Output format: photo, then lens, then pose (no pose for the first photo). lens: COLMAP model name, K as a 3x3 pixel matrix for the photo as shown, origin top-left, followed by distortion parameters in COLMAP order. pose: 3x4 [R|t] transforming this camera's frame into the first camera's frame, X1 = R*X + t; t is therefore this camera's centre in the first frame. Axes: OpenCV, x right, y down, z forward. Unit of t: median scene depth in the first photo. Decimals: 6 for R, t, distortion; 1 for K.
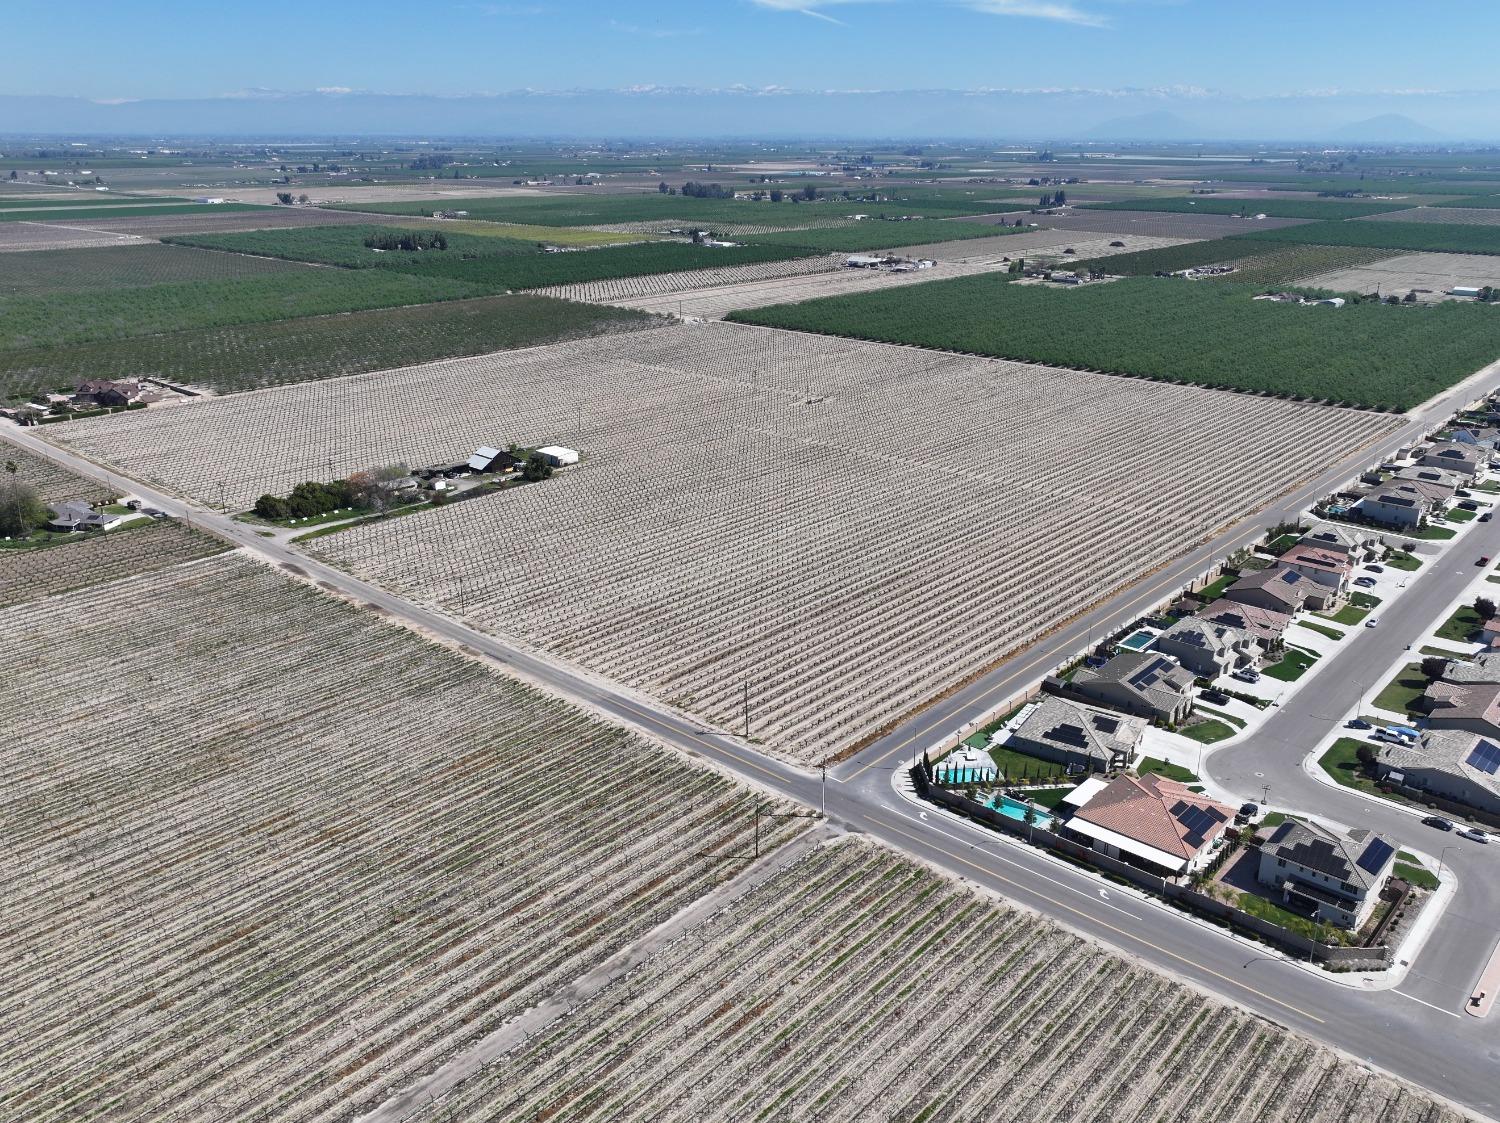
lens RADIAL K [[1210.4, 0, 748.1], [0, 1210.4, 565.9], [0, 0, 1]] dist [0.000292, 0.008888]
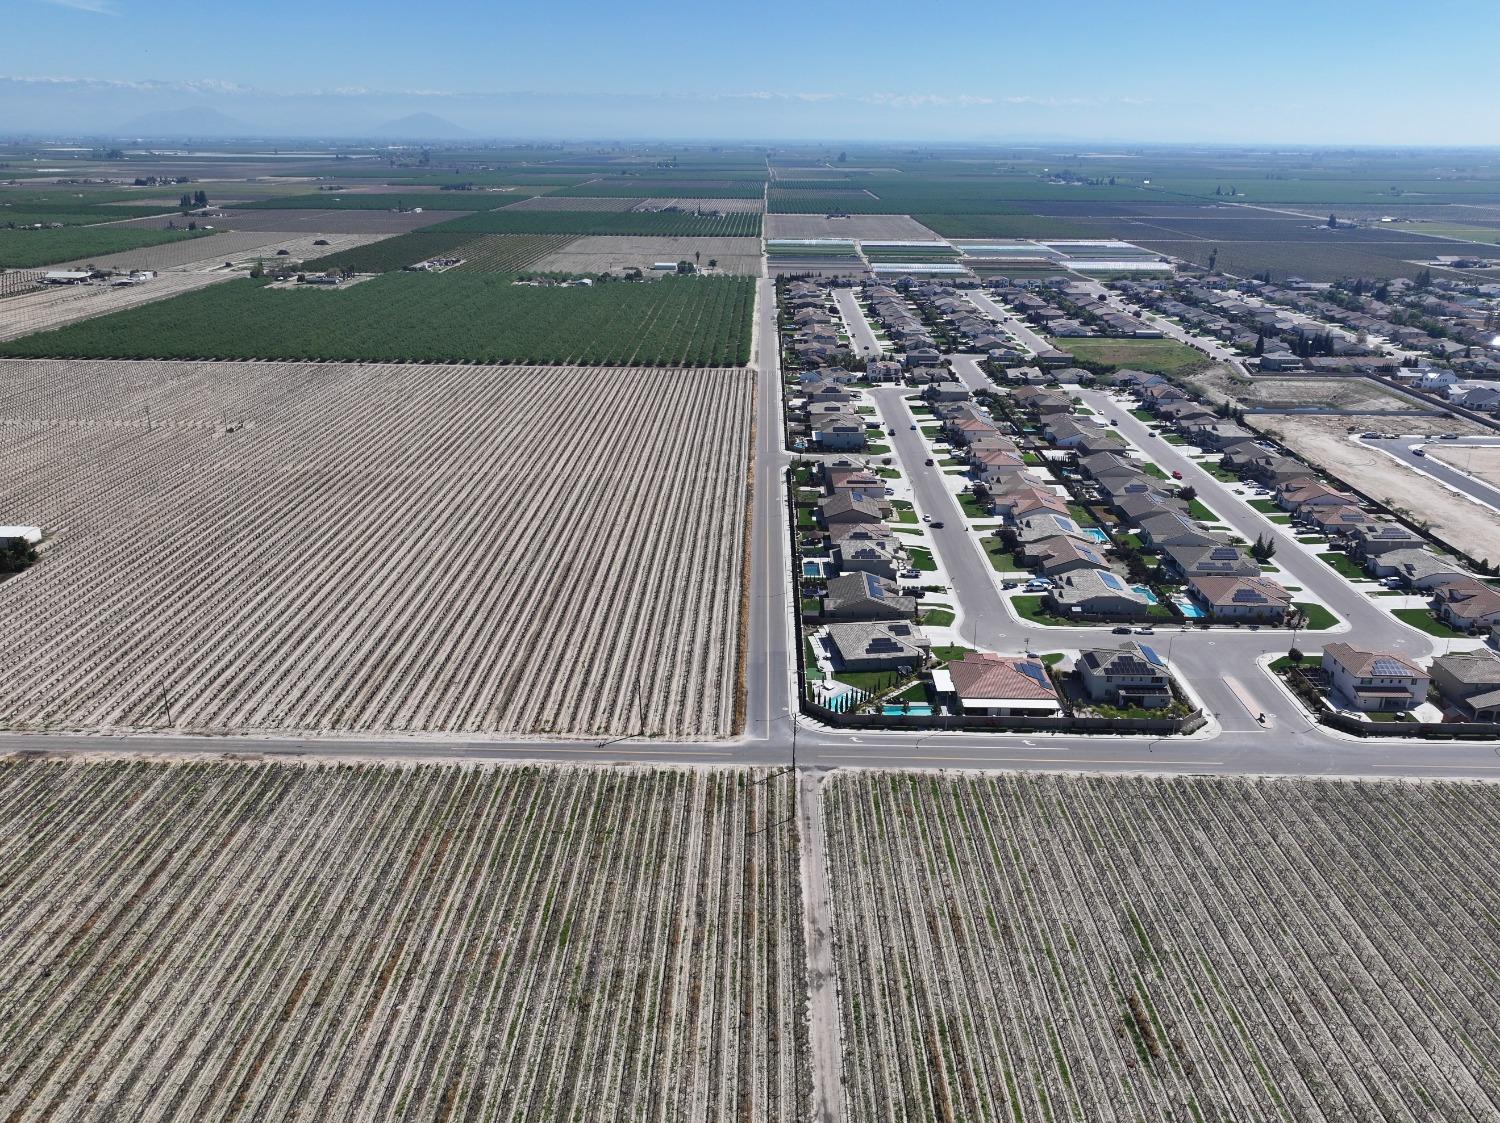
lens RADIAL K [[1210.4, 0, 753.5], [0, 1210.4, 582.6], [0, 0, 1]] dist [0.000292, 0.008888]
pose [[0.753810, -0.225641, 0.617136, -0.345086], [0.216516, 0.972035, 0.090936, -0.034802], [-0.620396, 0.065071, 0.781584, 0.097736]]
